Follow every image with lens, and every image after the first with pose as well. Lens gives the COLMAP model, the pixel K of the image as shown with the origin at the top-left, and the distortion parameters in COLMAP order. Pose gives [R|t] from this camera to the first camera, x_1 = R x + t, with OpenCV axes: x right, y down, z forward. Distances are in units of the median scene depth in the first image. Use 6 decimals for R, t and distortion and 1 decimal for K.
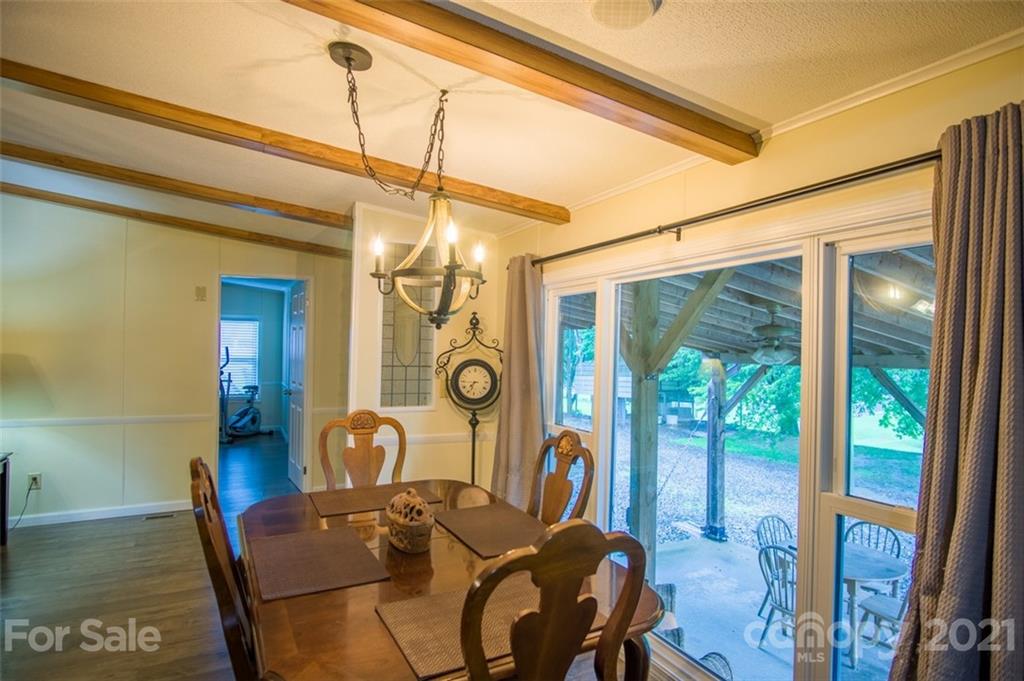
lens RADIAL K [[551.5, 0, 512.0], [0, 551.5, 340.5], [0, 0, 1]] dist [-0.032851, 0.009957]
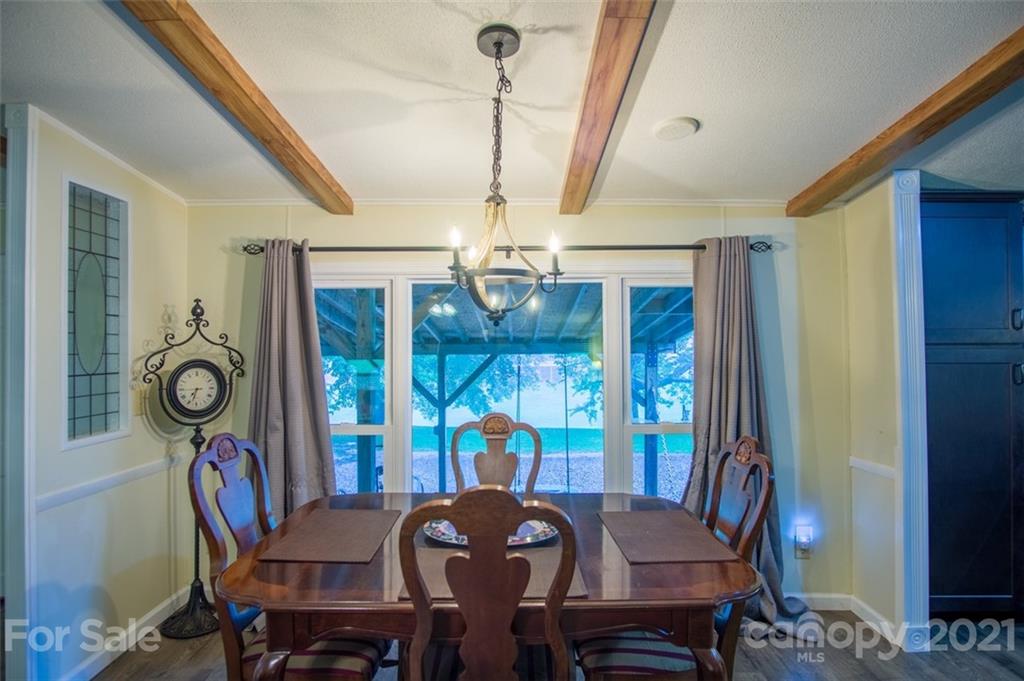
lens RADIAL K [[551.5, 0, 512.0], [0, 551.5, 340.5], [0, 0, 1]] dist [-0.032851, 0.009957]
pose [[0.468158, -0.009850, 0.883590, -0.541421], [-0.000741, 0.999933, 0.011540, -0.002228], [-0.883644, -0.006057, 0.468119, 0.248017]]
